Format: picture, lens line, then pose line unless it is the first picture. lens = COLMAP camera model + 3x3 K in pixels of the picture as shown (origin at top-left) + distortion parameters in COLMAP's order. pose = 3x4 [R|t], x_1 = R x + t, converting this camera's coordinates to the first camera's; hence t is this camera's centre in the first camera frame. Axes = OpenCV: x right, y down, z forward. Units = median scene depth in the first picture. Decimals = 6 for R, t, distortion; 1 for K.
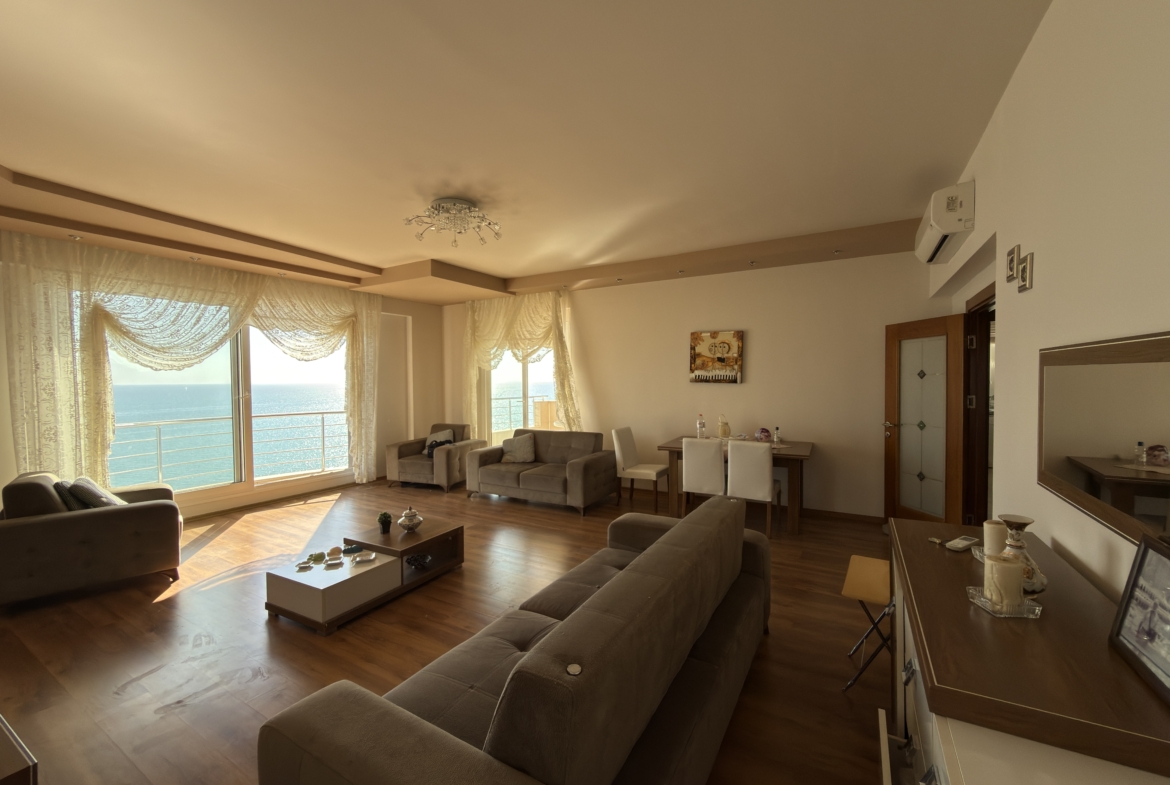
lens RADIAL K [[465.9, 0, 586.1], [0, 465.9, 391.9], [0, 0, 1]] dist [0.001704, -0.000170]
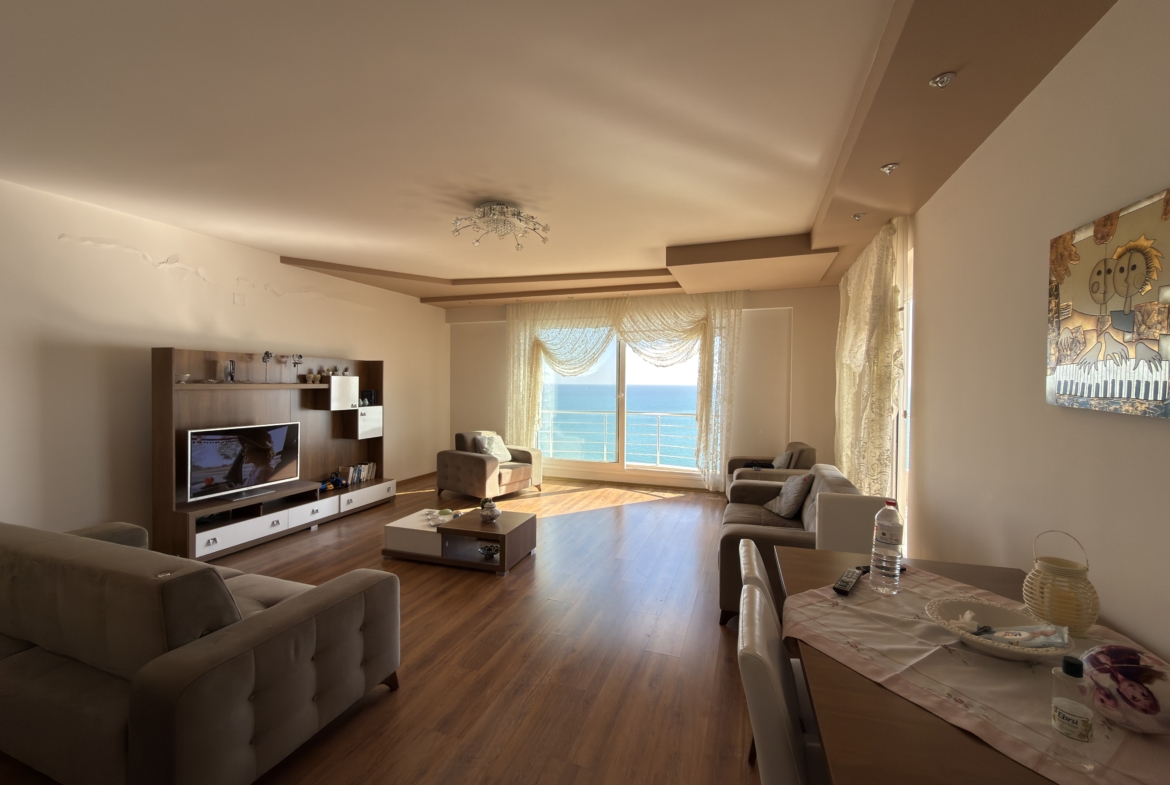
lens RADIAL K [[465.9, 0, 586.1], [0, 465.9, 391.9], [0, 0, 1]] dist [0.001704, -0.000170]
pose [[0.172547, 0.027995, -0.984603, 0.490717], [-0.035667, 0.999118, 0.022157, -0.026093], [0.984355, 0.031295, 0.173394, 0.678263]]
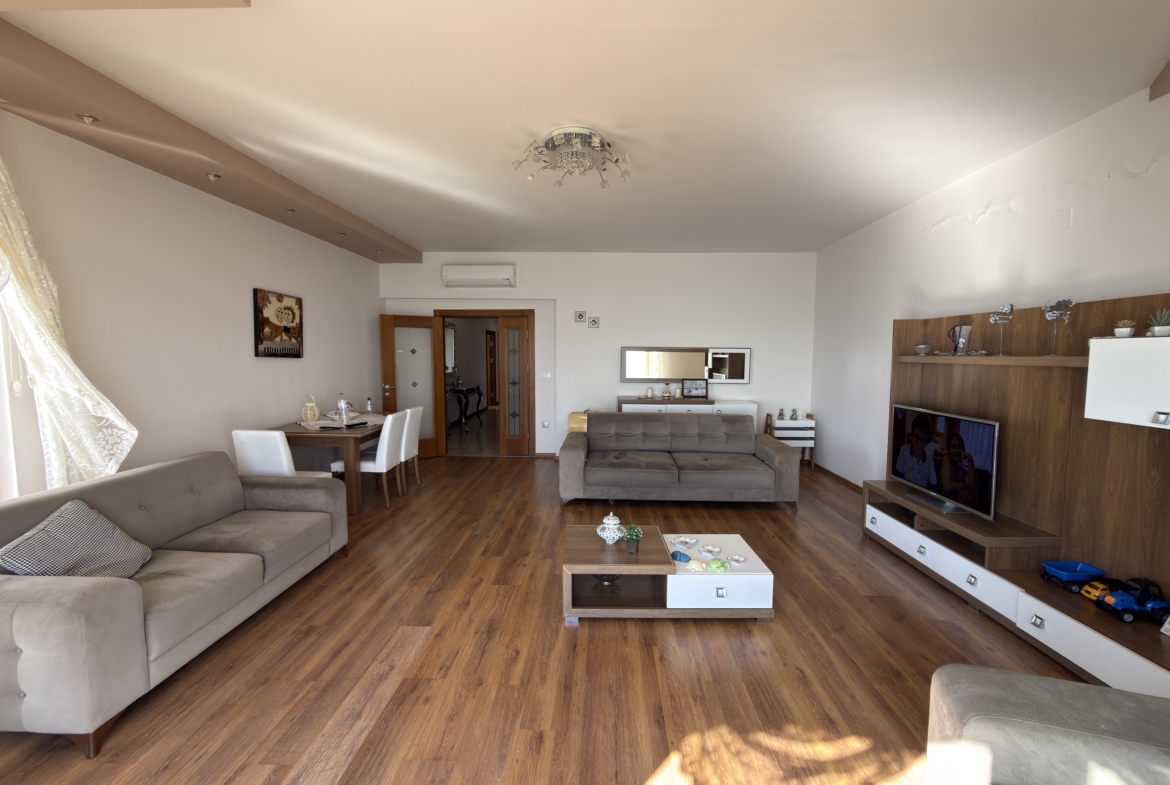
lens RADIAL K [[465.9, 0, 586.1], [0, 465.9, 391.9], [0, 0, 1]] dist [0.001704, -0.000170]
pose [[-0.462857, -0.066386, 0.883944, -0.693934], [0.023416, 0.995928, 0.087058, -0.018716], [-0.886124, 0.060994, -0.459418, 0.922160]]
